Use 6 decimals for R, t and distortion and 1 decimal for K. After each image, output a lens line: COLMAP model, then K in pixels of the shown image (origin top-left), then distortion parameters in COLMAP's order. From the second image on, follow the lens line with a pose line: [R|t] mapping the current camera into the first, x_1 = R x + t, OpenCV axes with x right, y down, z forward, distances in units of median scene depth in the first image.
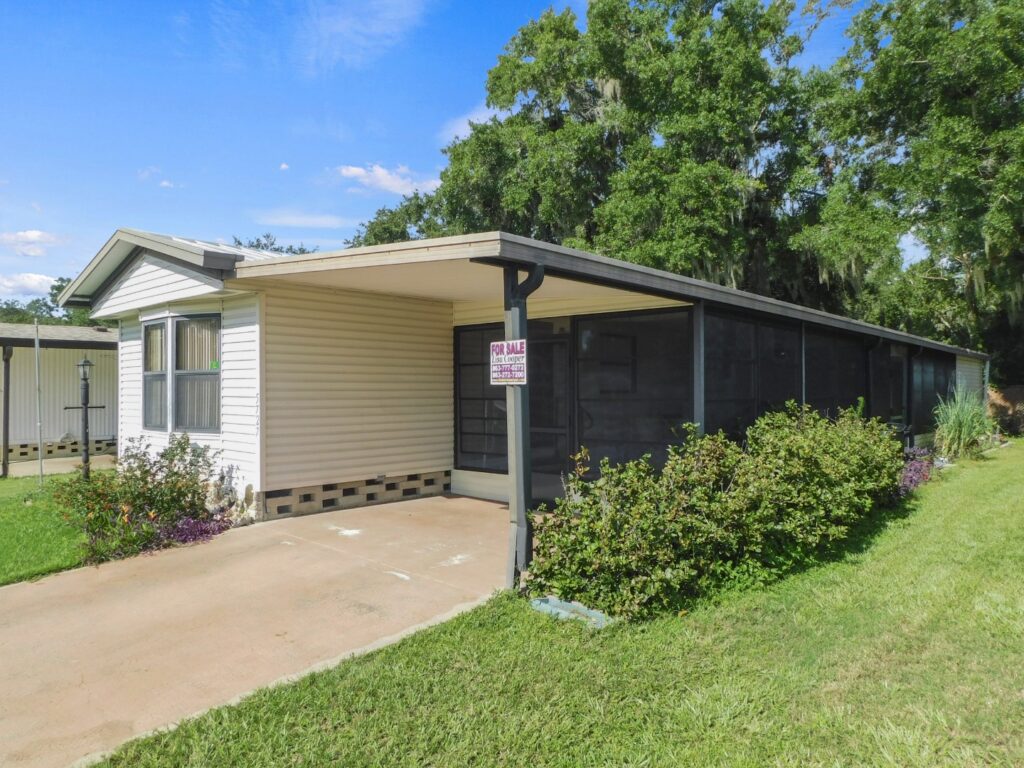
lens RADIAL K [[709.8, 0, 512.0], [0, 709.8, 384.0], [0, 0, 1]] dist [-0.074797, 0.063990]
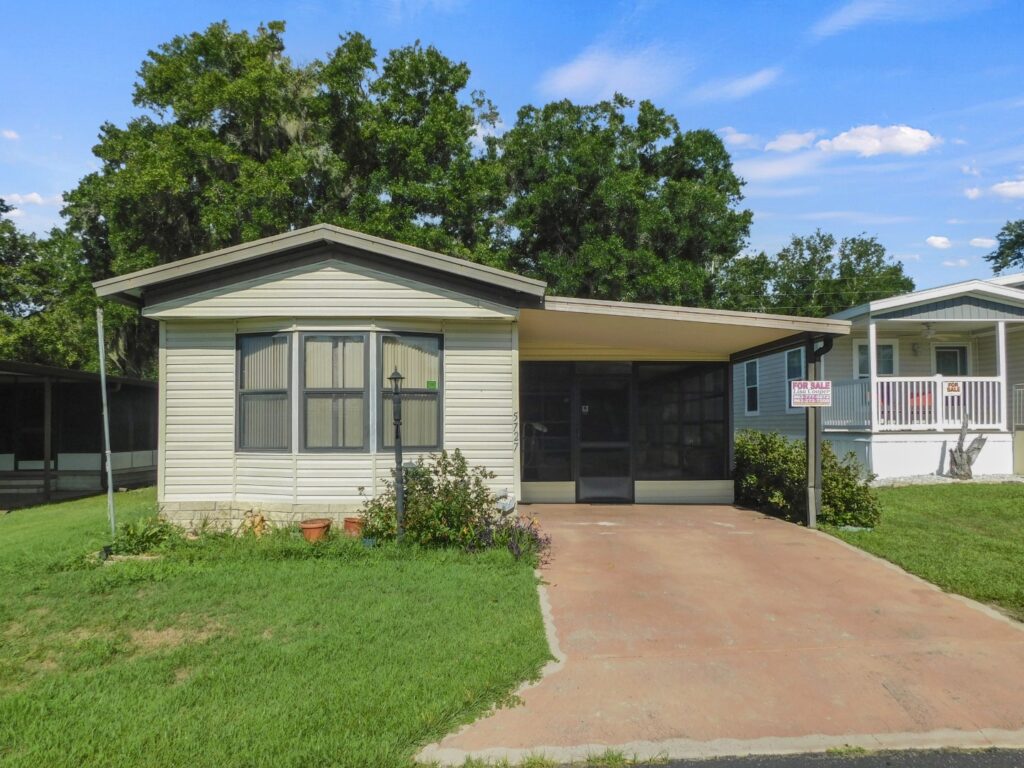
lens RADIAL K [[693.5, 0, 523.4], [0, 693.5, 404.0], [0, 0, 1]] dist [-0.073888, 0.056683]
pose [[0.715784, 0.025809, 0.697845, -0.868346], [-0.007602, 0.999546, -0.029169, 0.025361], [-0.698281, 0.015574, 0.715655, 0.159485]]
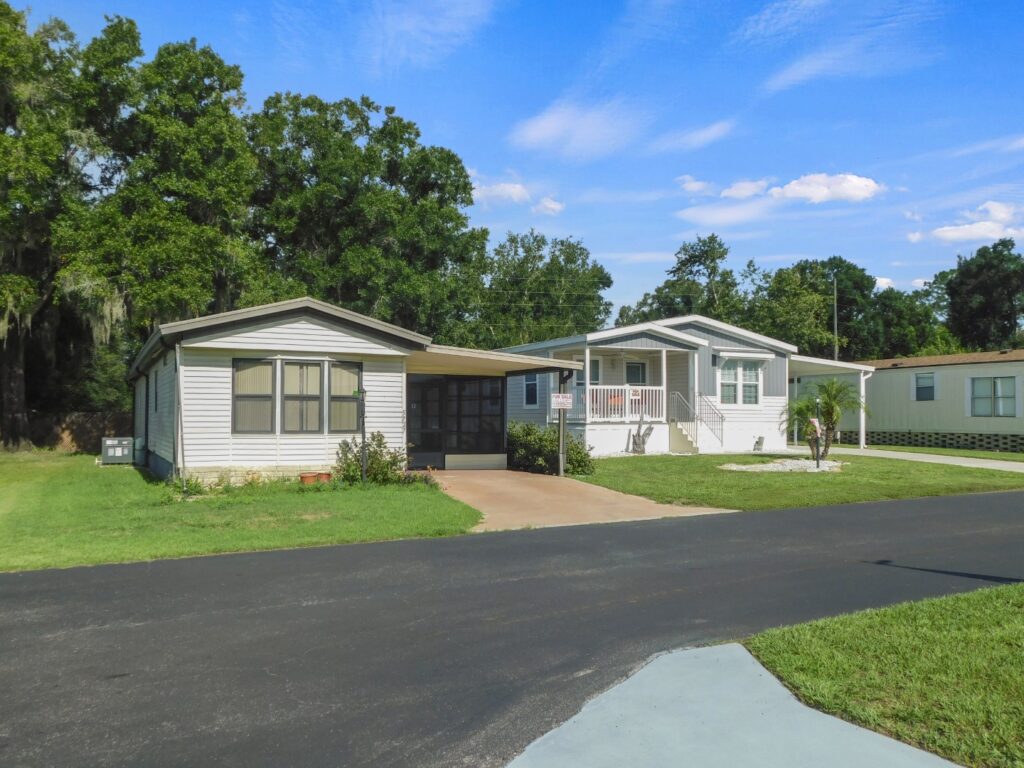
lens RADIAL K [[842.5, 0, 518.9], [0, 842.5, 382.0], [0, 0, 1]] dist [-0.001616, -0.000230]
pose [[0.373641, 0.044198, 0.926520, -1.816298], [-0.013833, 0.999019, -0.042078, 0.022833], [-0.927470, 0.002906, 0.373886, -0.099437]]
